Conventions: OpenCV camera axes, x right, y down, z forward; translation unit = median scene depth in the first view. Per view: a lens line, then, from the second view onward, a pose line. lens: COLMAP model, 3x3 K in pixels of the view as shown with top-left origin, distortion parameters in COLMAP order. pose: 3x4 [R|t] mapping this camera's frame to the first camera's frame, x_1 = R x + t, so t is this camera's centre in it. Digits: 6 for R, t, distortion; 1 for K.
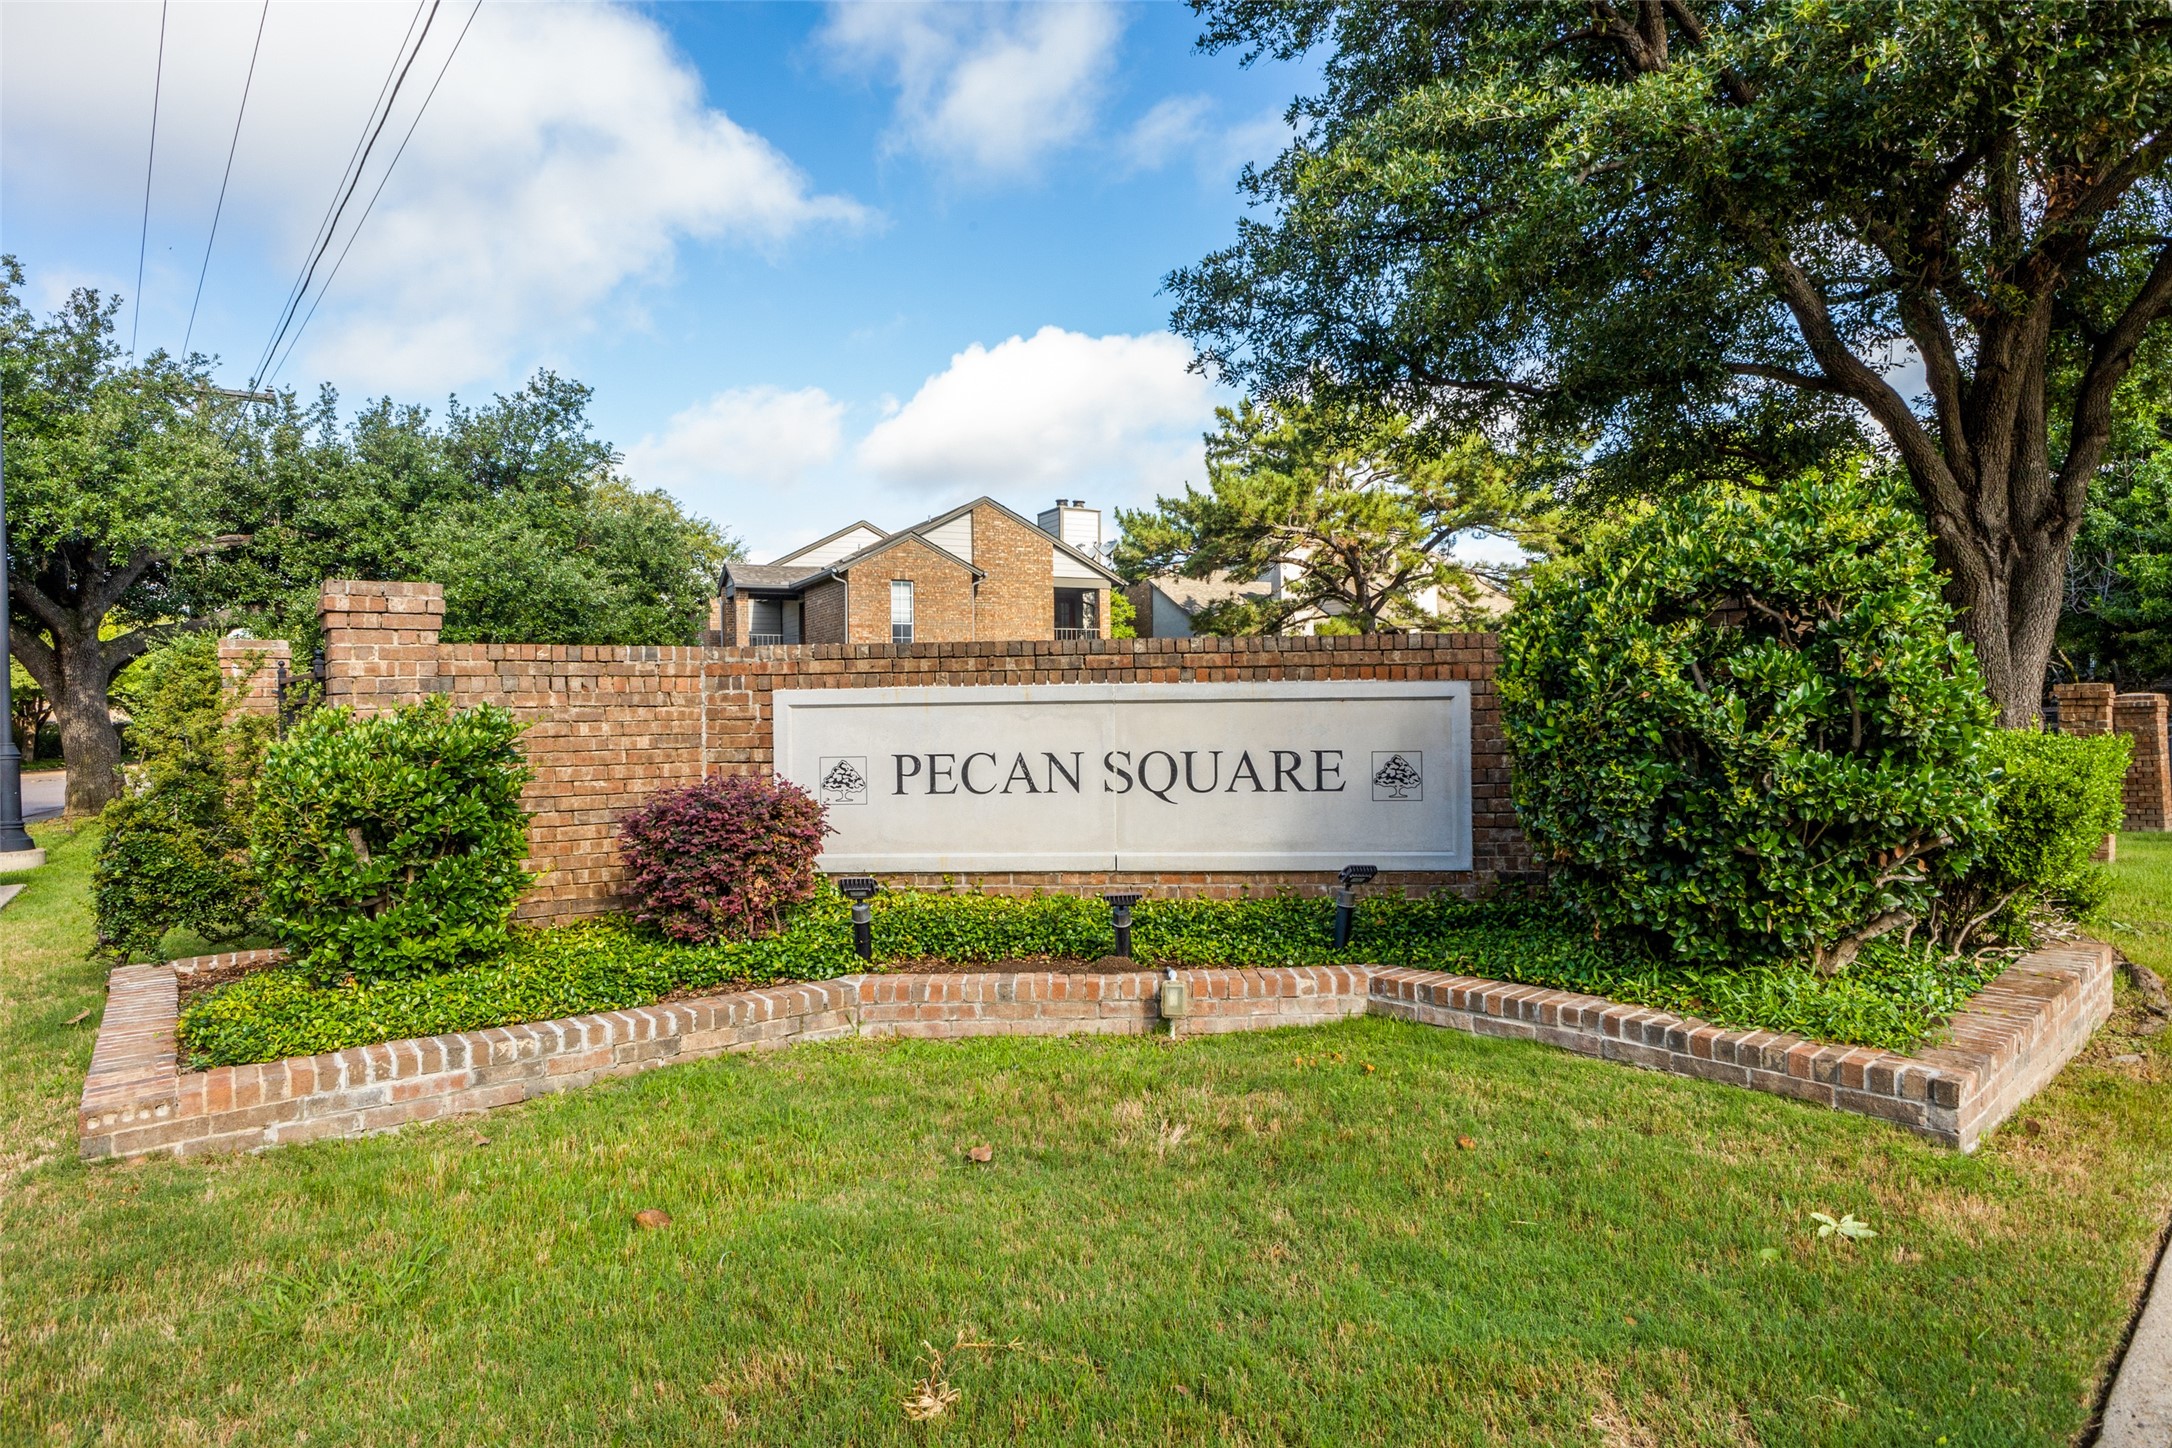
lens RADIAL K [[1230.9, 0, 1080.6], [0, 1230.9, 706.2], [0, 0, 1]] dist [-0.004940, -0.000677]
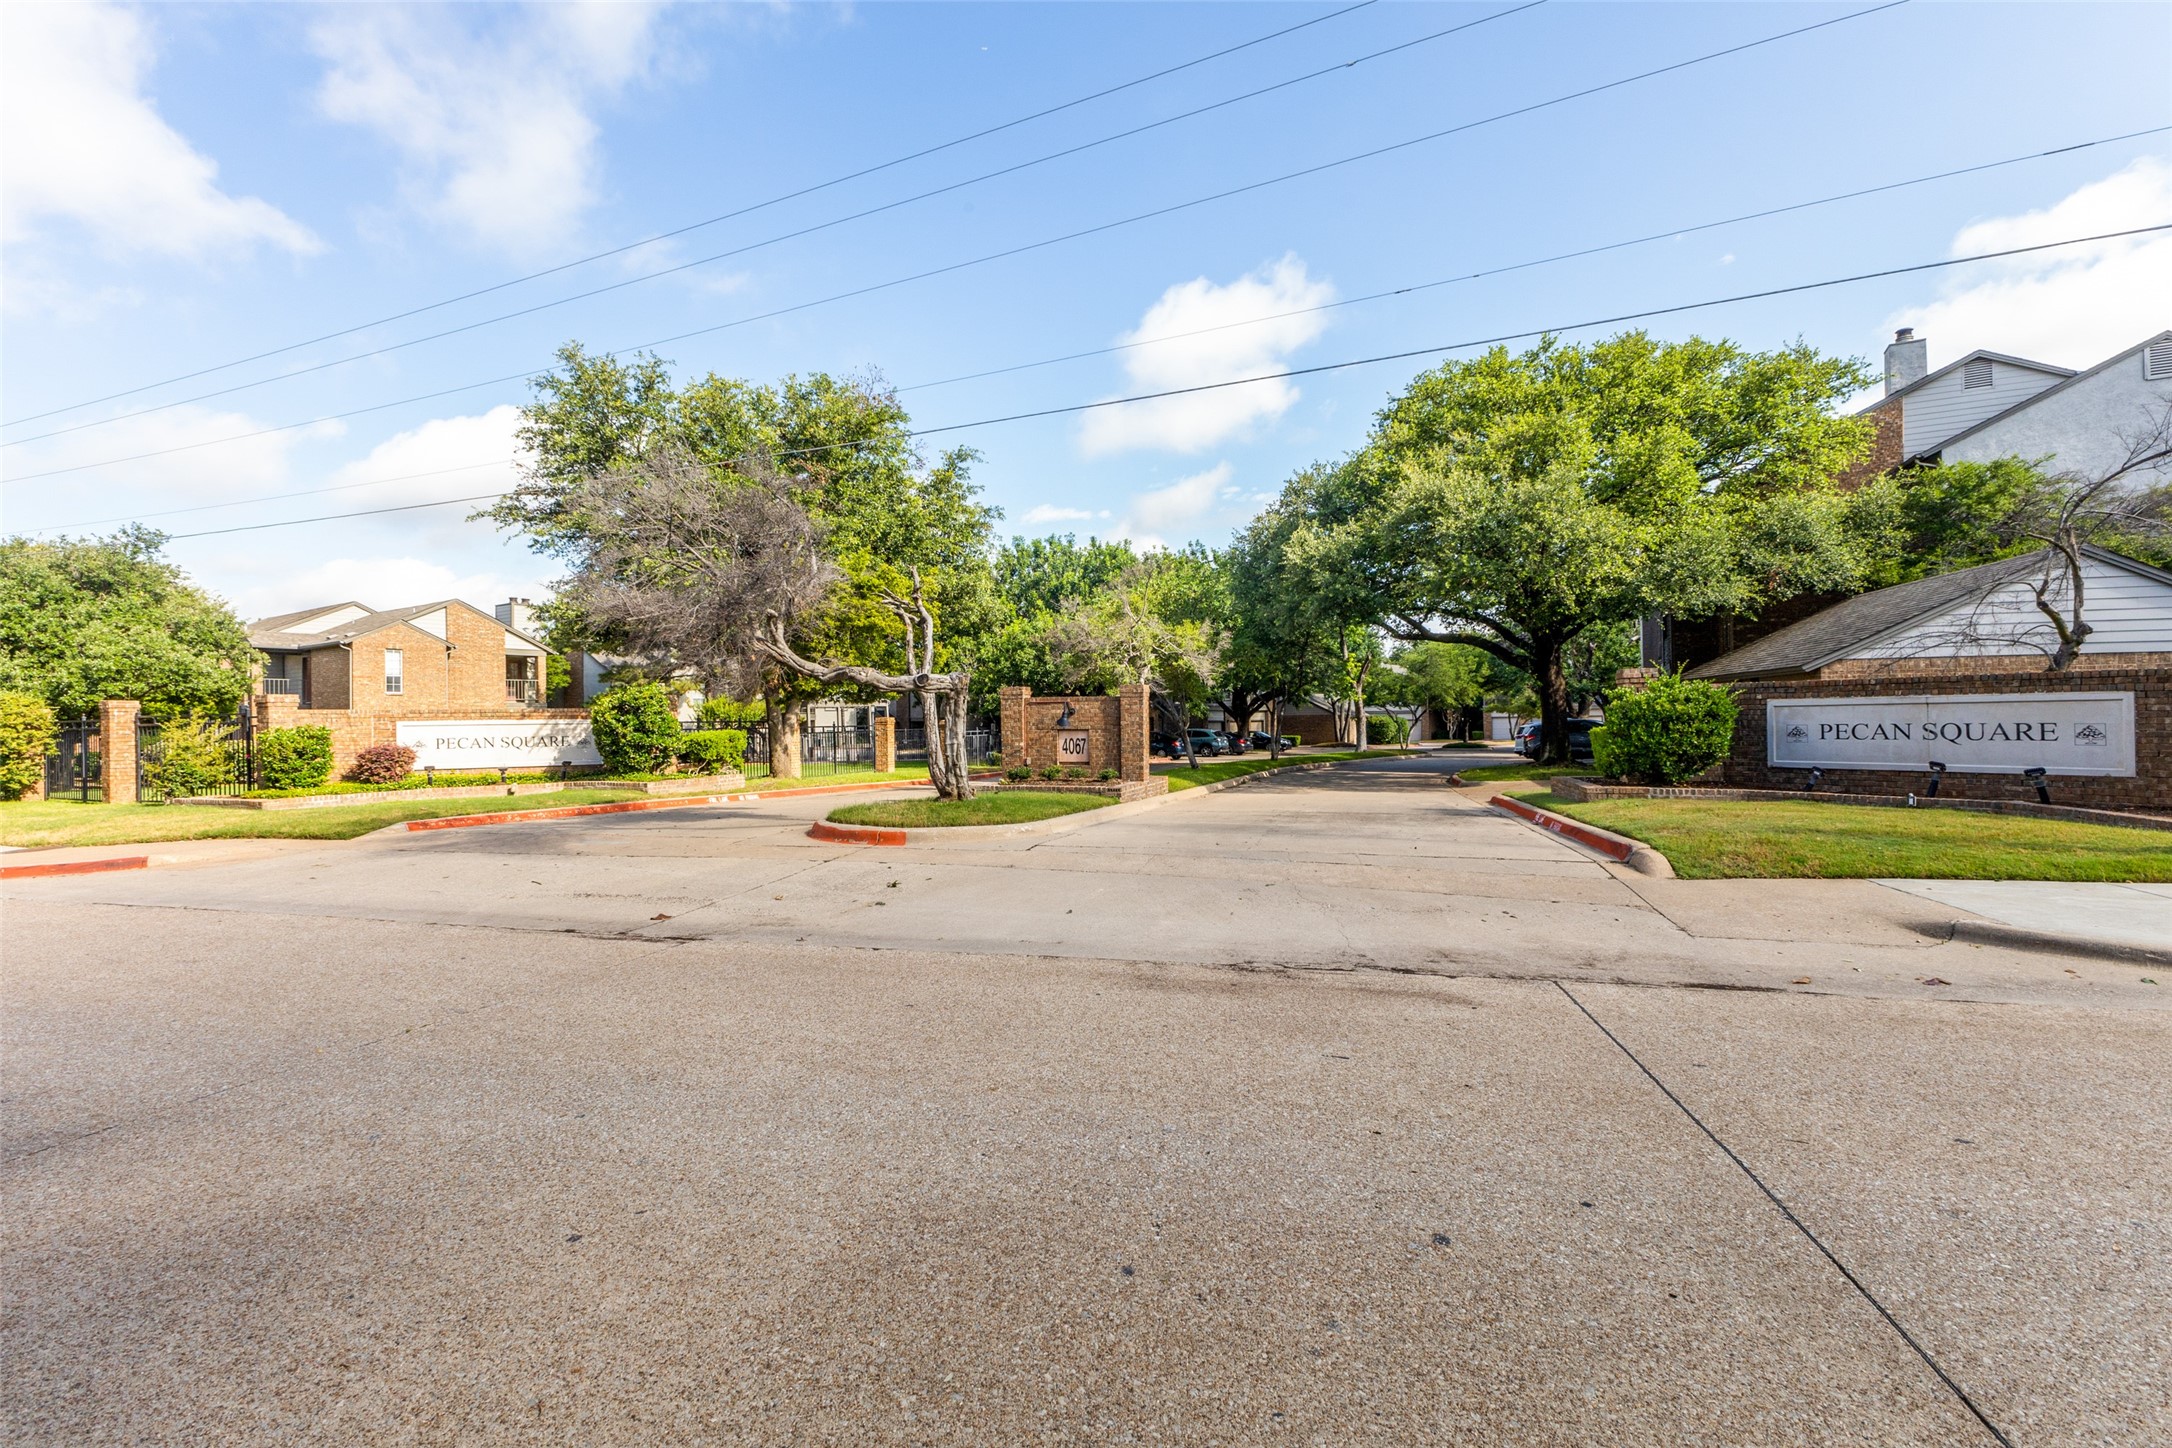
lens RADIAL K [[951.4, 0, 1074.4], [0, 951.4, 702.1], [0, 0, 1]] dist [0.022485, -0.001245]
pose [[0.876450, 0.009110, 0.481406, 0.219933], [0.003318, 0.999683, -0.024960, 0.012014], [-0.481481, 0.023473, 0.876142, -3.822106]]
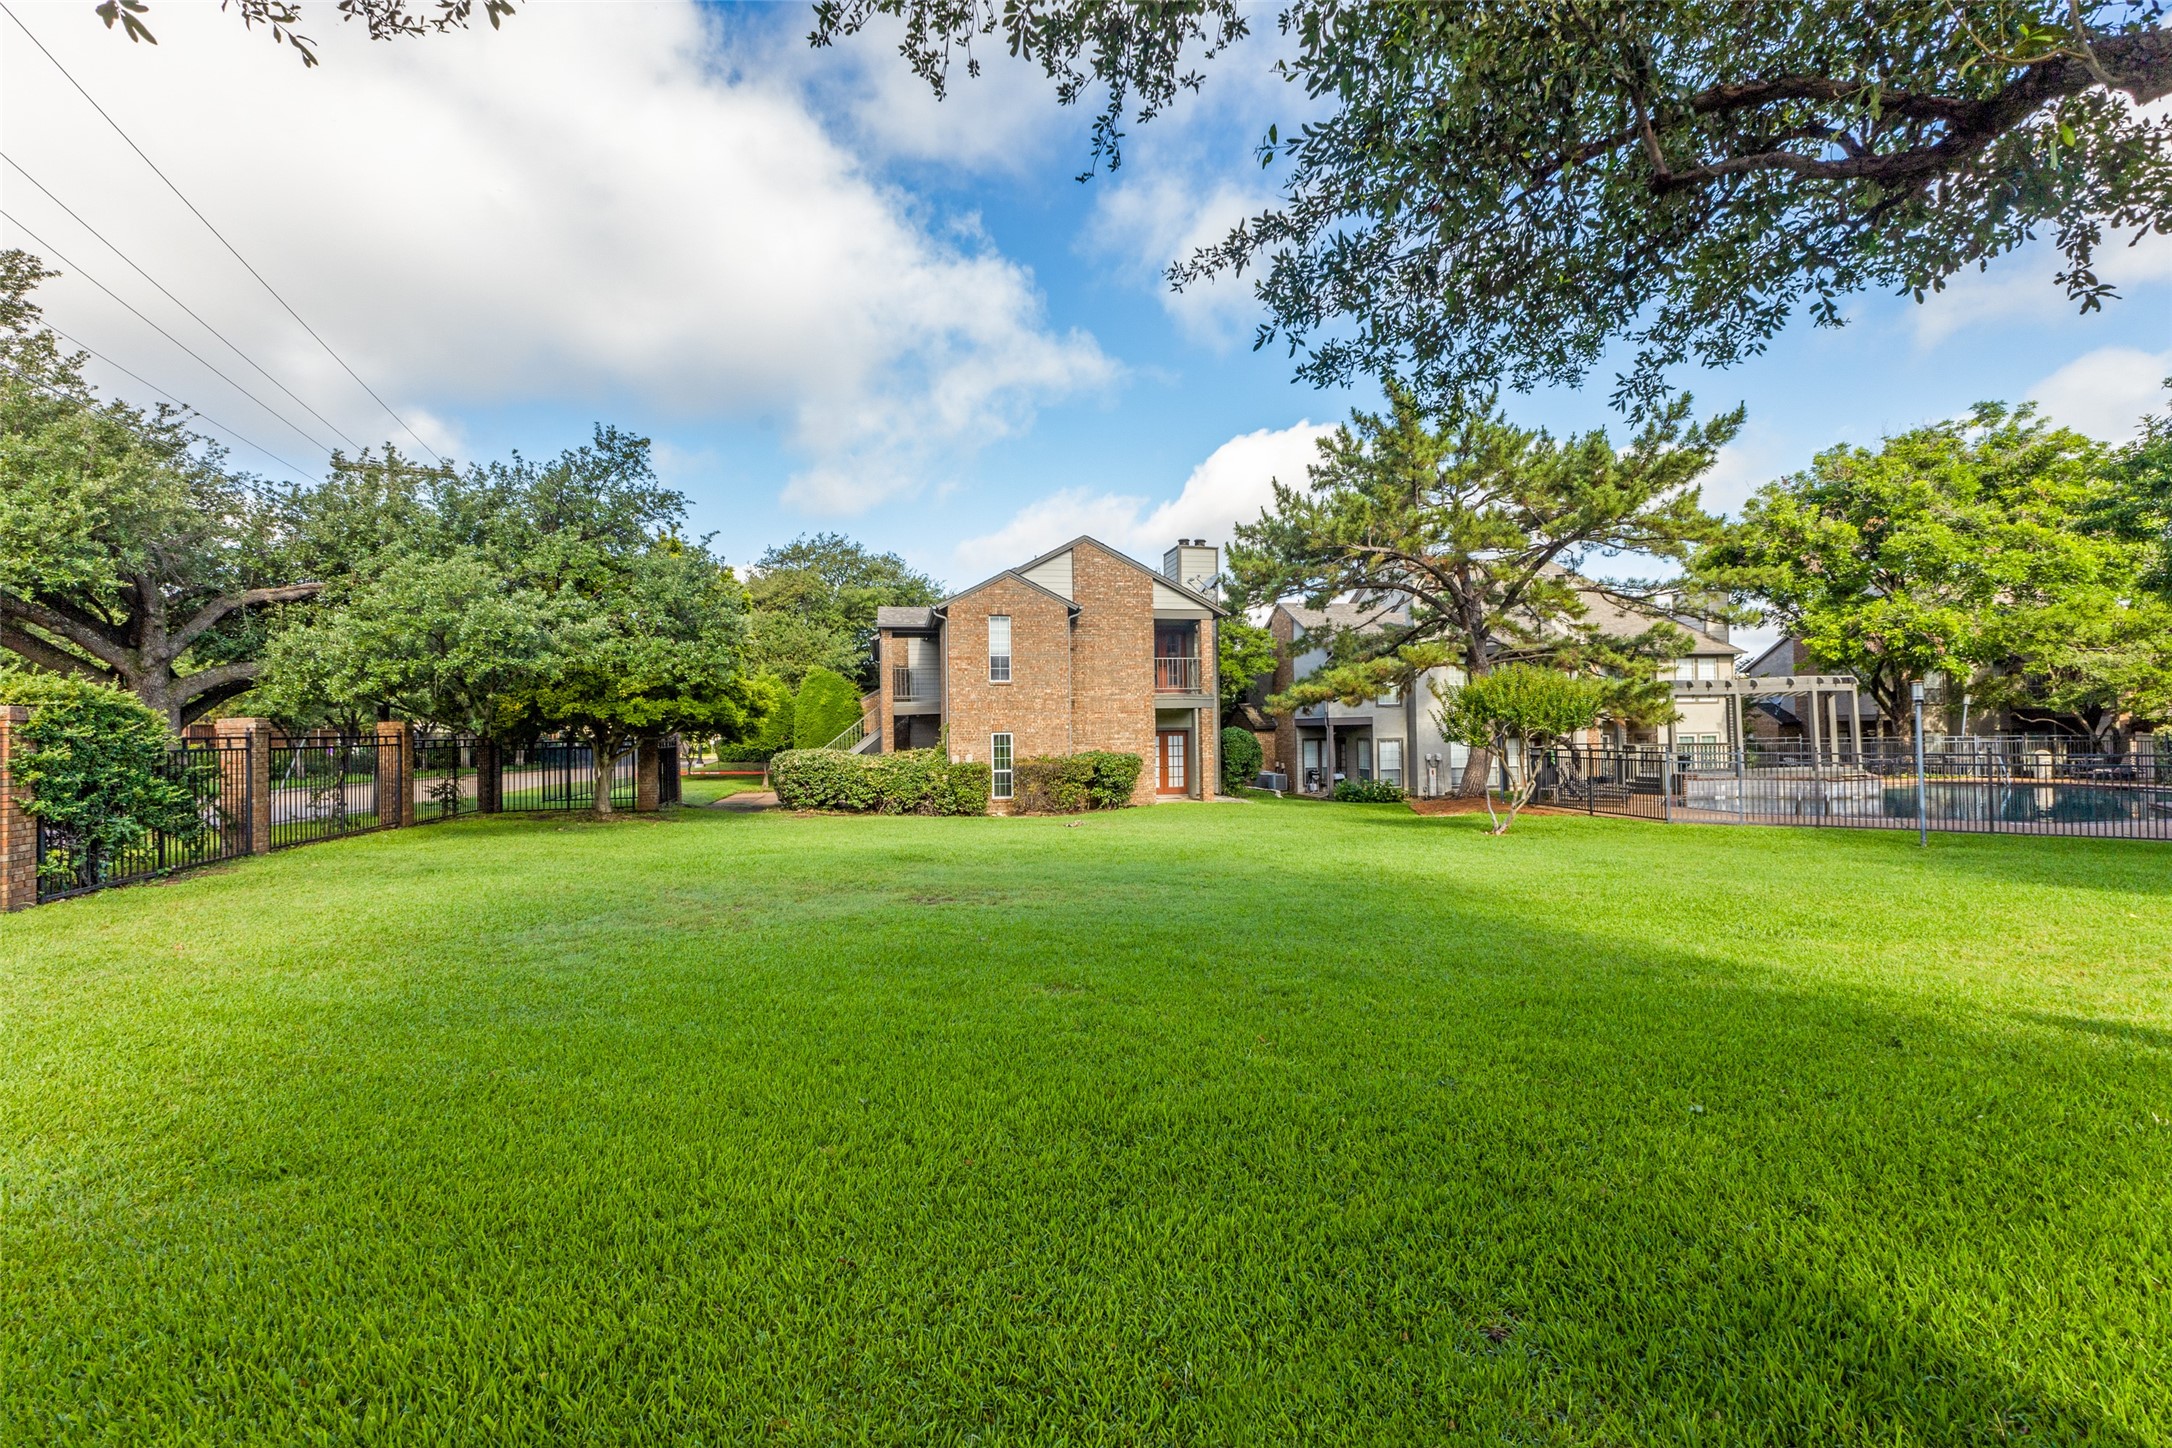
lens RADIAL K [[951.4, 0, 1088.3], [0, 951.4, 693.0], [0, 0, 1]] dist [0.022485, -0.001245]
pose [[0.968742, -0.009548, -0.247886, 0.960353], [0.001274, 0.999437, -0.033516, -0.049261], [0.248067, 0.032153, 0.968209, 1.557632]]
